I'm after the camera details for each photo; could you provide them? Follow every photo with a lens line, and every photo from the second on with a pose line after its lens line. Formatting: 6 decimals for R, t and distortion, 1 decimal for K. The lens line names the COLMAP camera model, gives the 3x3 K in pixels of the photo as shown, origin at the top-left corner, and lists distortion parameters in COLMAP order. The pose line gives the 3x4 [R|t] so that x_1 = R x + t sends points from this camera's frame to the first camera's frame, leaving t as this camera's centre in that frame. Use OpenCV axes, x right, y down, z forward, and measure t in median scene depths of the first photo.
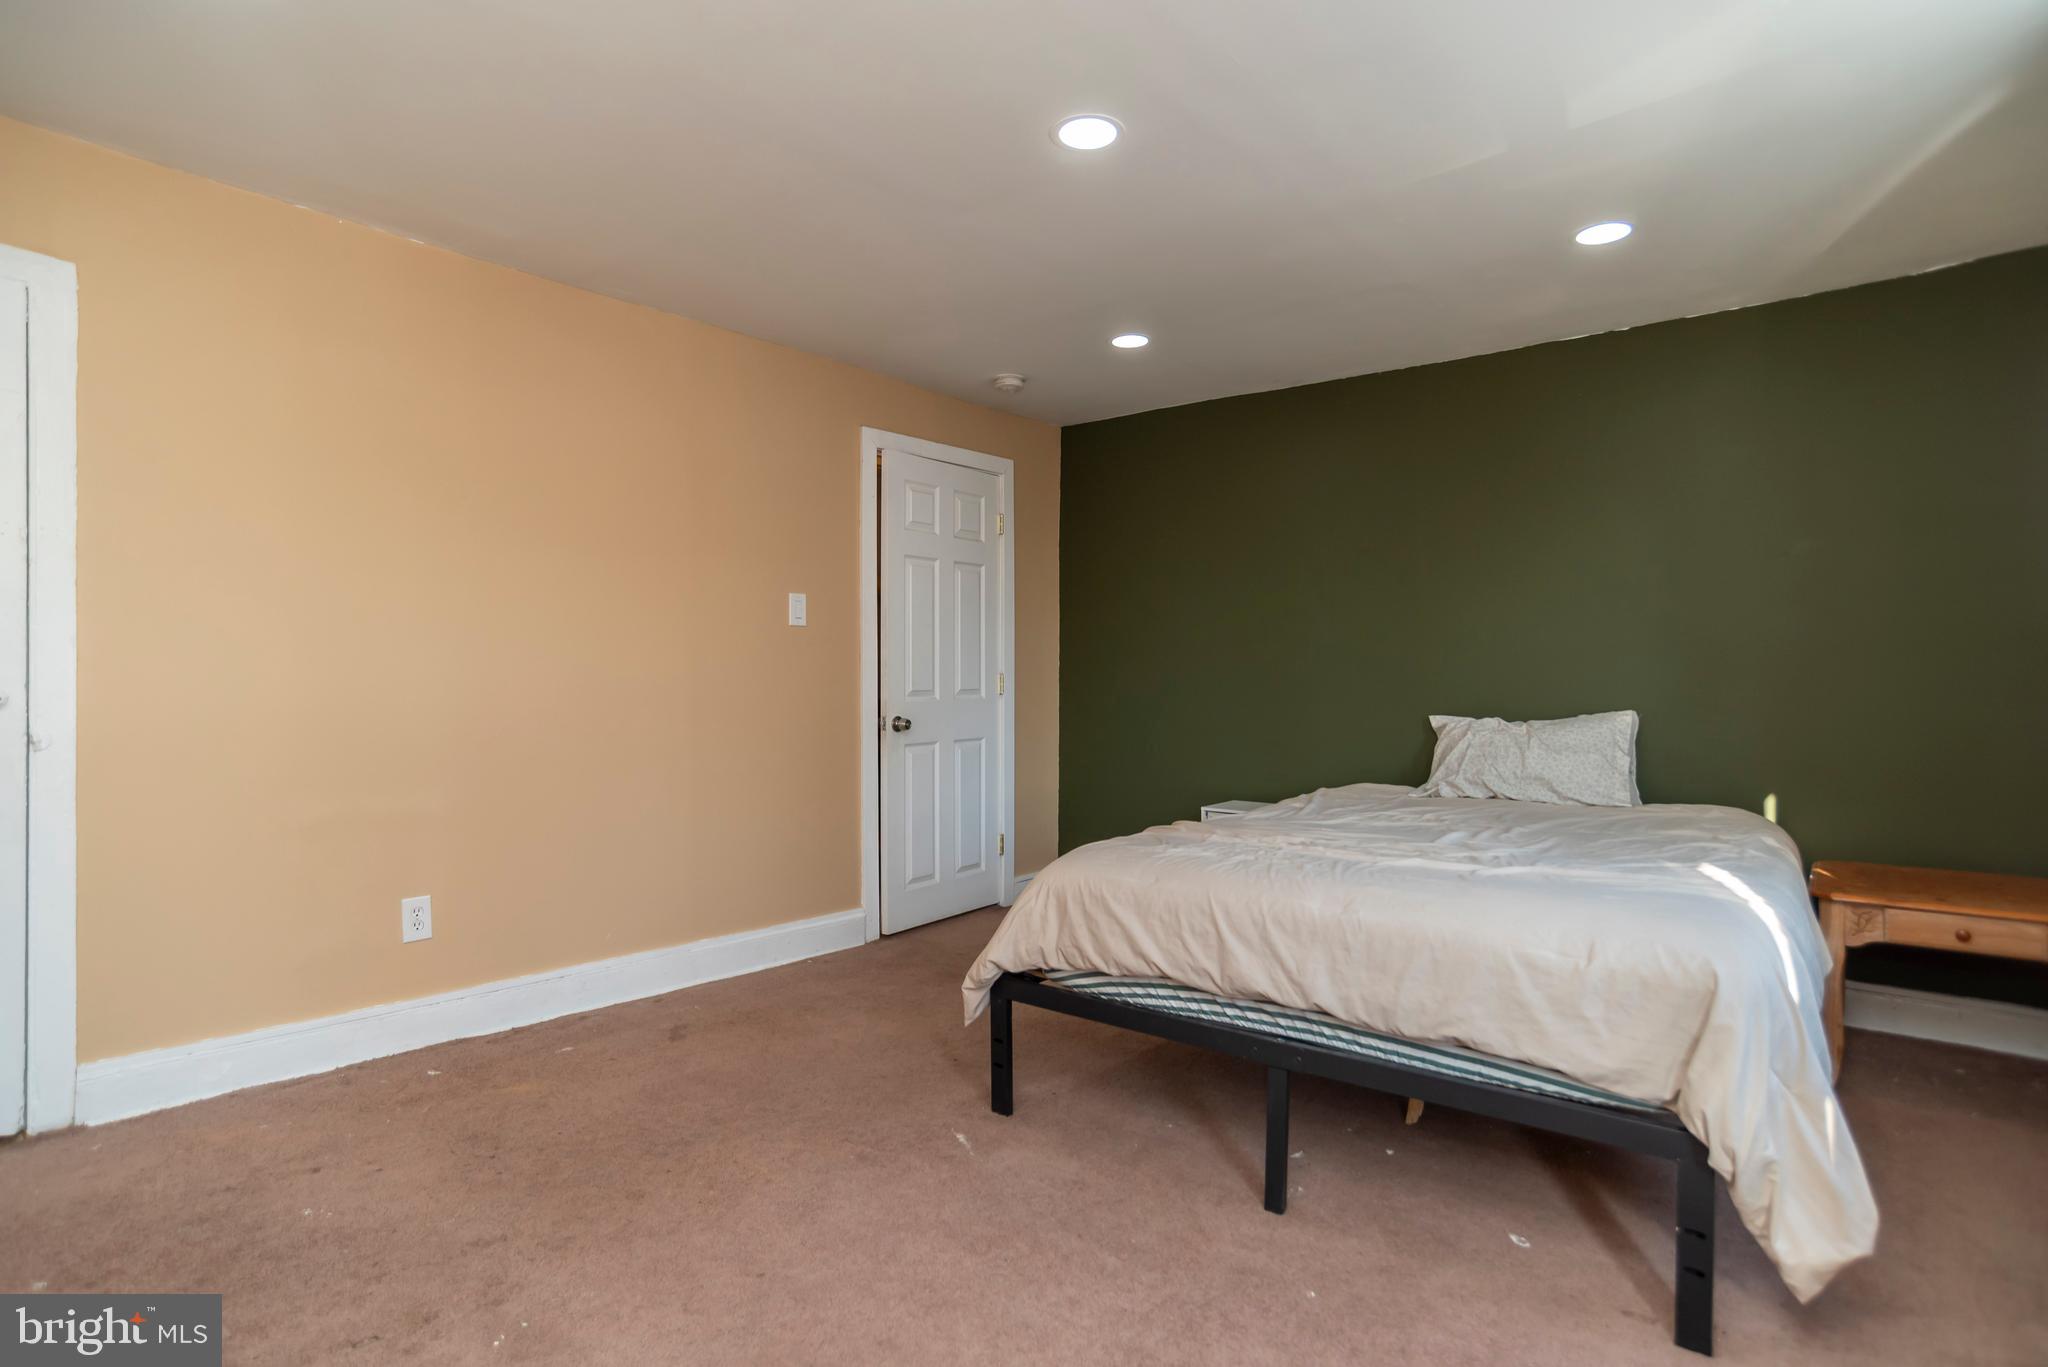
lens RADIAL K [[1069.6, 0, 1022.1], [0, 1069.6, 687.5], [0, 0, 1]] dist [-0.044056, 0.001718]
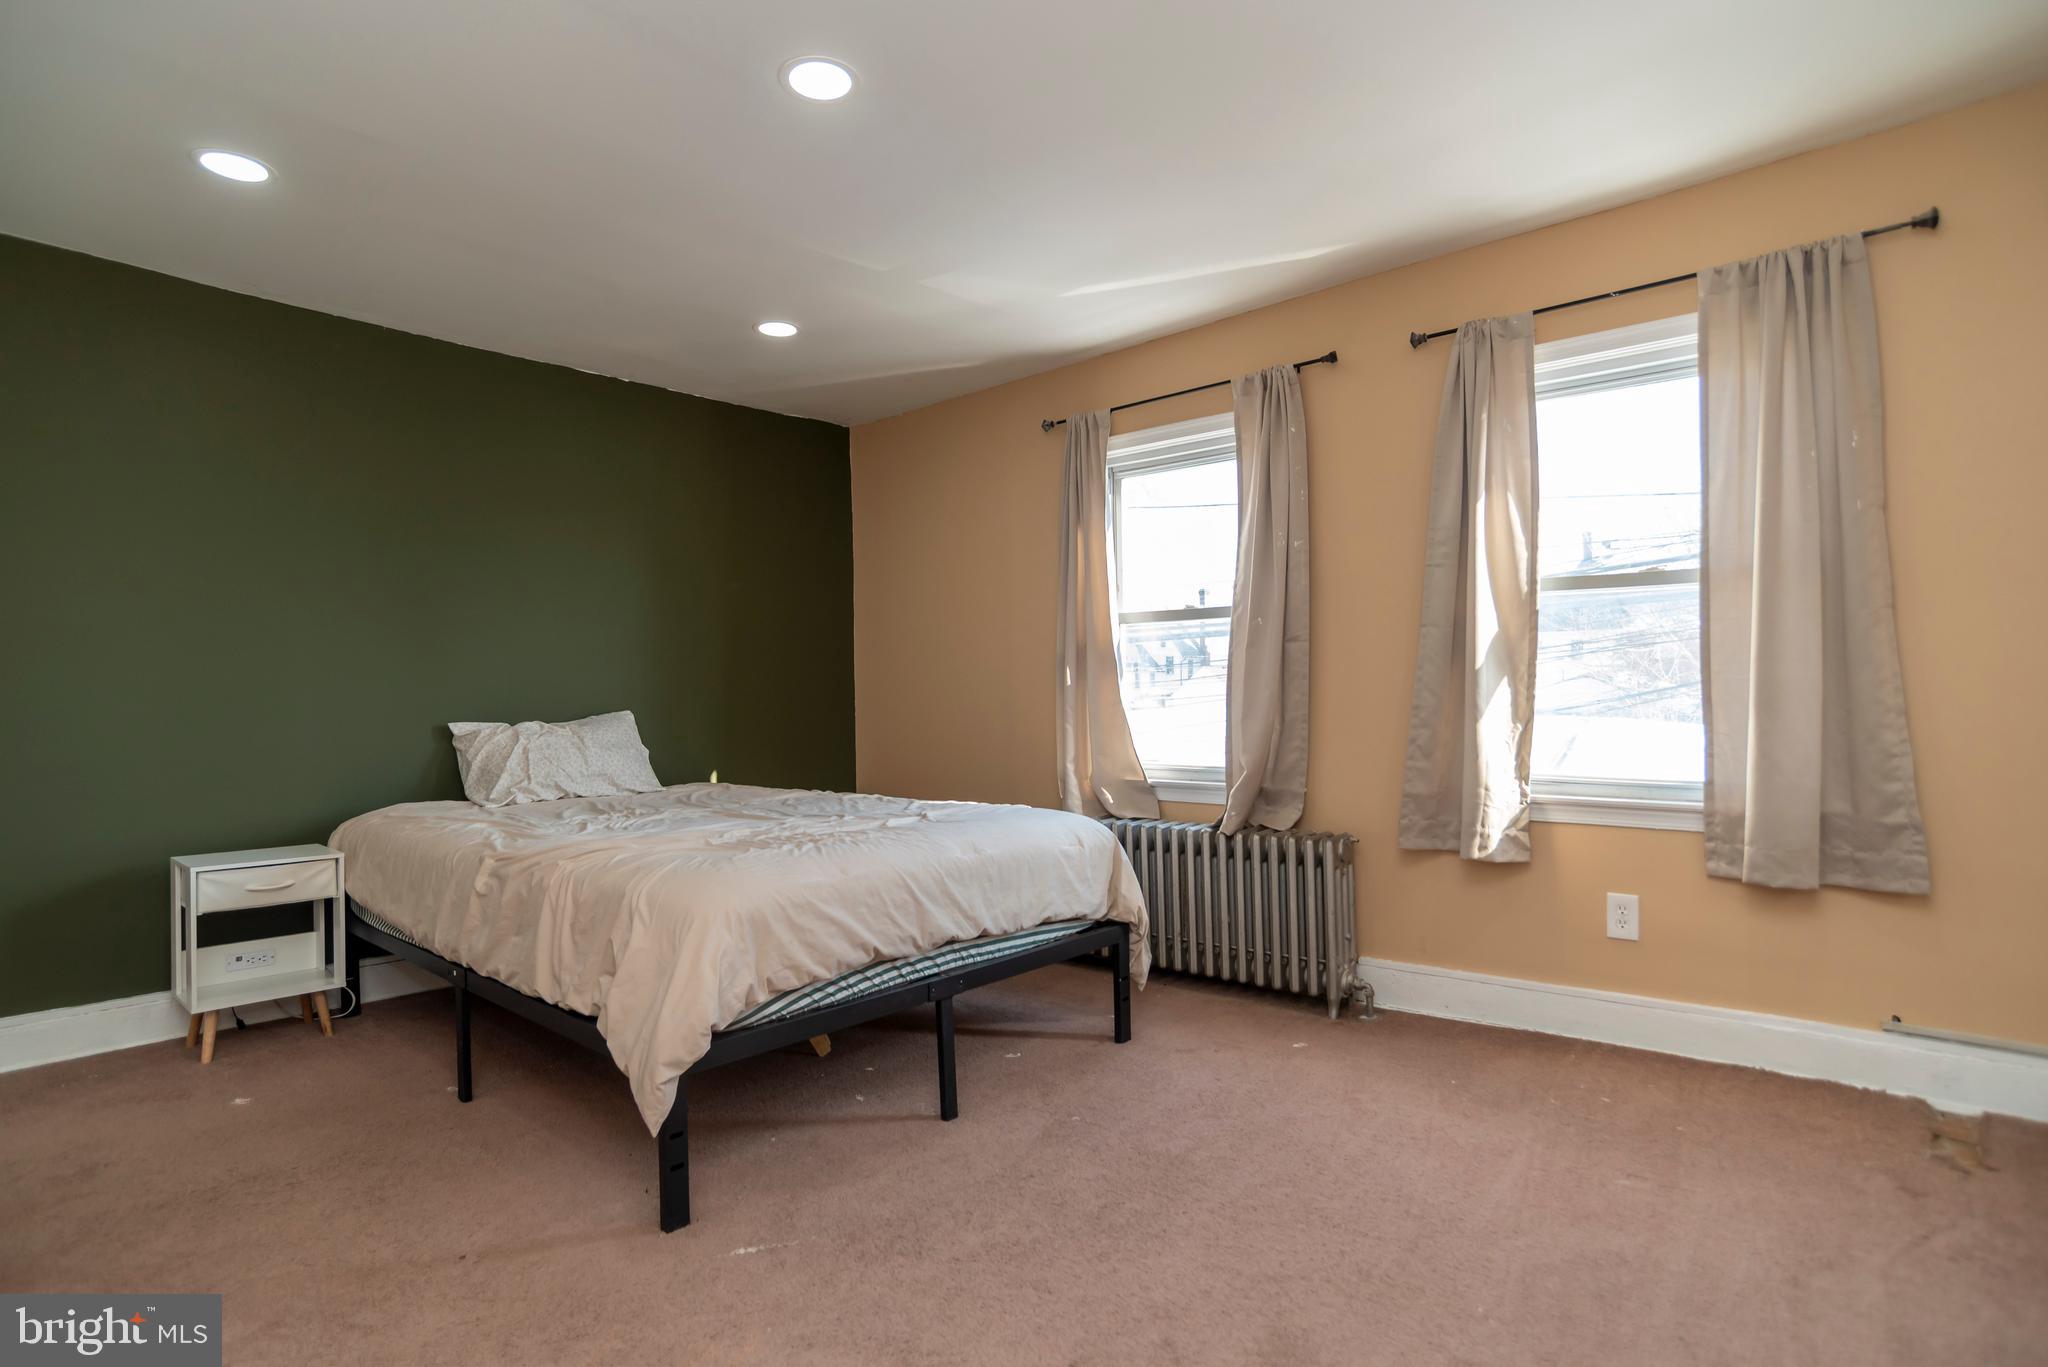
lens RADIAL K [[1069.6, 0, 1022.1], [0, 1069.6, 687.5], [0, 0, 1]] dist [-0.044056, 0.001718]
pose [[0.050647, 0.001475, 0.998716, -0.849032], [0.020945, 0.999777, -0.002539, 0.013886], [-0.998497, 0.021047, 0.050605, 0.762887]]
